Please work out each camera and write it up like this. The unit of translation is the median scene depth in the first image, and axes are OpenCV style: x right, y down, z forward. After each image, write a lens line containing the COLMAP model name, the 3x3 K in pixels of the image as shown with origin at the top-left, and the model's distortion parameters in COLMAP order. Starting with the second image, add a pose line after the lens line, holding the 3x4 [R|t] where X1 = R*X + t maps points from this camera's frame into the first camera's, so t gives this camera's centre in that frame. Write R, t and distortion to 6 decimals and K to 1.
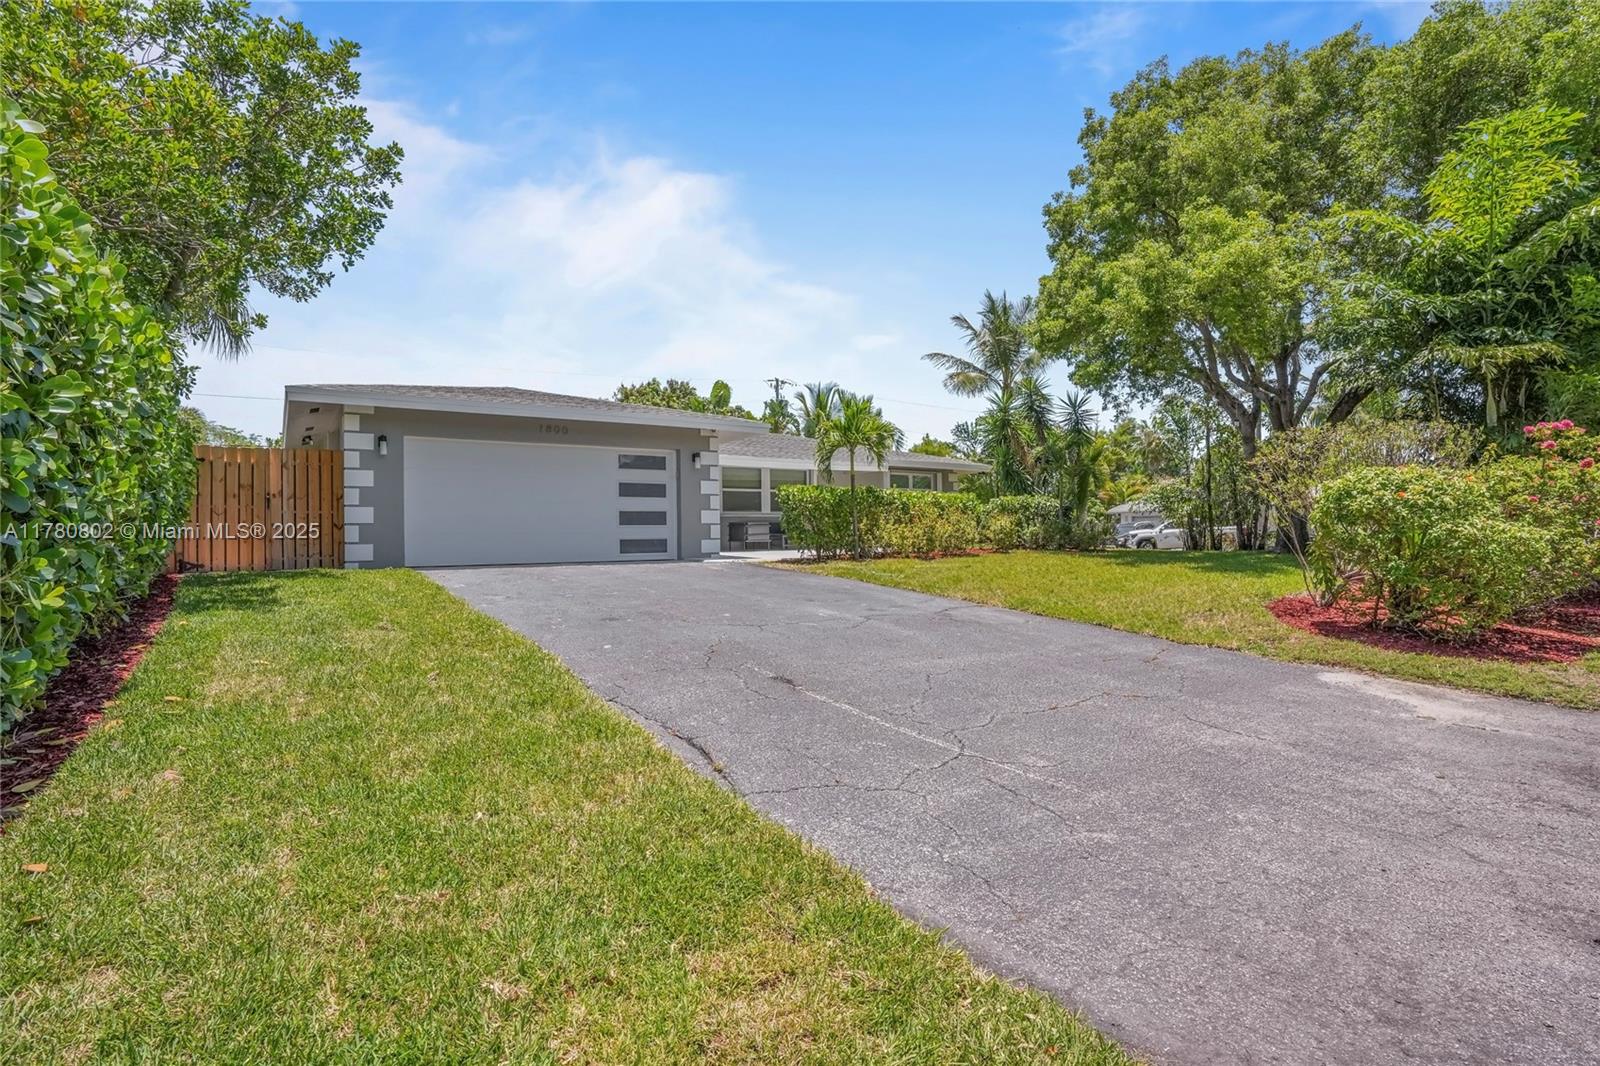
lens RADIAL K [[778.5, 0, 794.5], [0, 778.5, 525.2], [0, 0, 1]] dist [-0.029906, -0.000348]
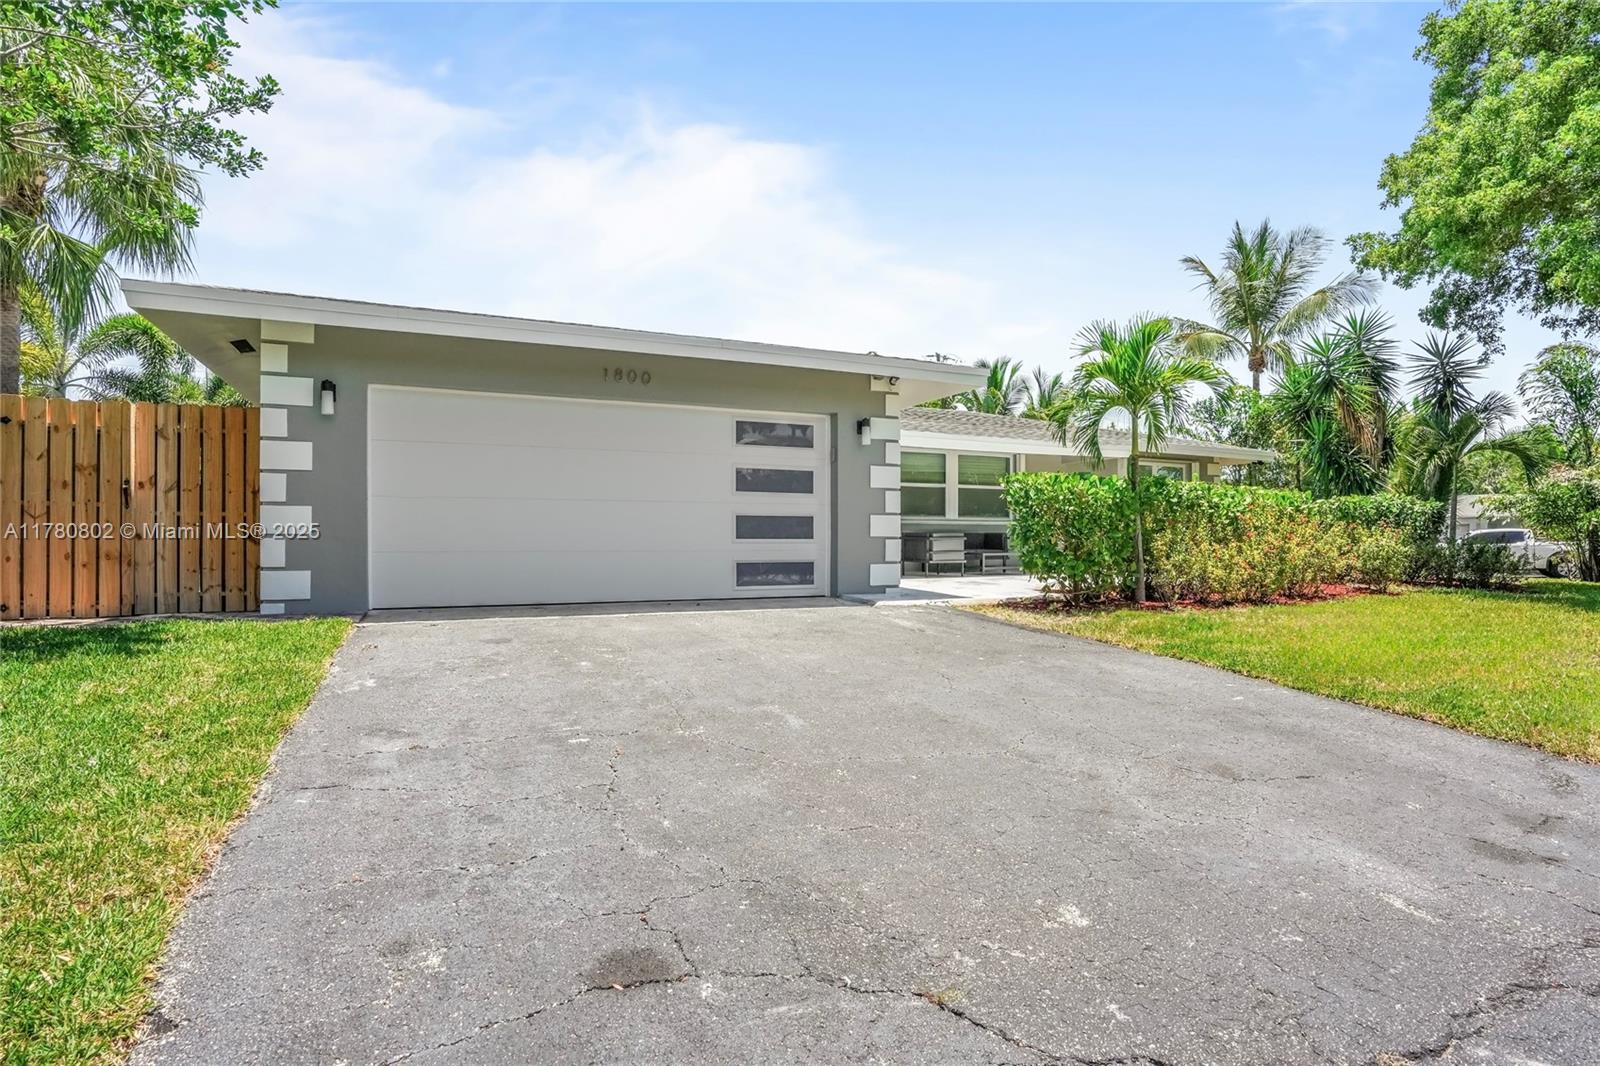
lens RADIAL K [[821.9, 0, 803.2], [0, 821.9, 540.1], [0, 0, 1]] dist [-0.032439, 0.000882]
pose [[0.987135, 0.014320, -0.159248, -0.070215], [-0.011800, 0.999790, 0.016762, -0.009993], [0.159454, -0.014667, 0.987096, 0.365931]]
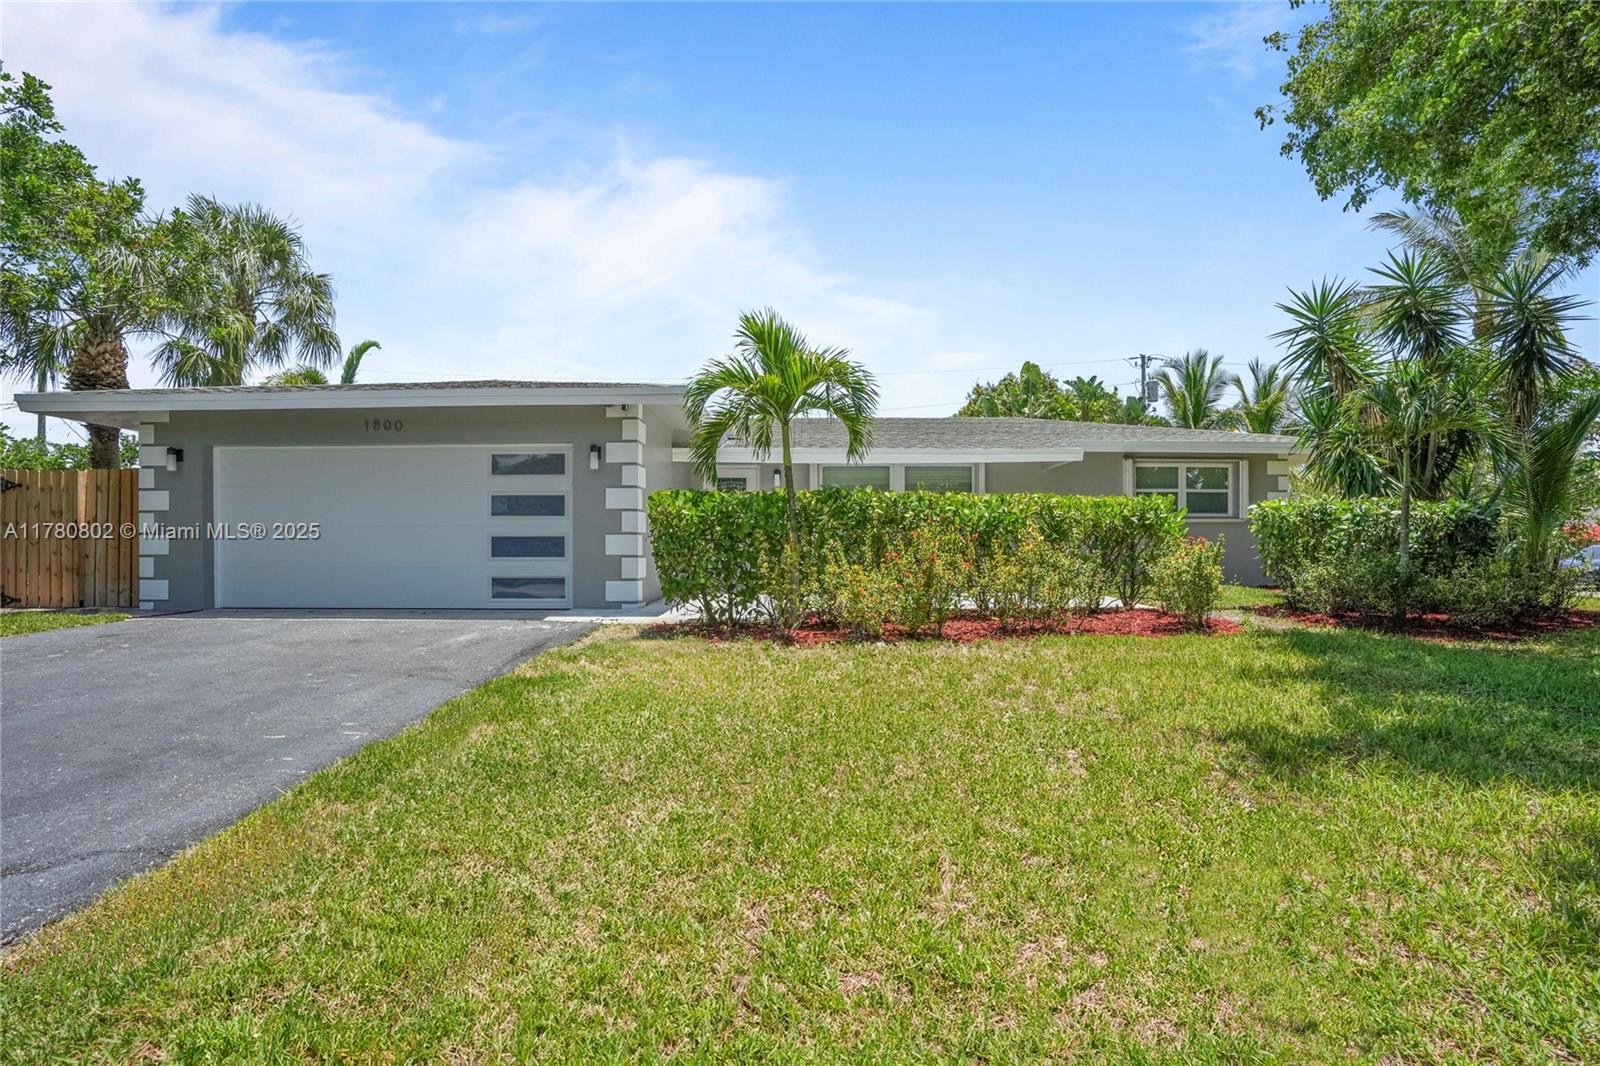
lens RADIAL K [[742.0, 0, 798.8], [0, 742.0, 534.8], [0, 0, 1]] dist [-0.057537, 0.018198]
pose [[0.832657, 0.005035, -0.553767, 0.347641], [-0.001527, 0.999976, 0.006797, -0.023905], [0.553788, -0.004814, 0.832644, 0.581549]]
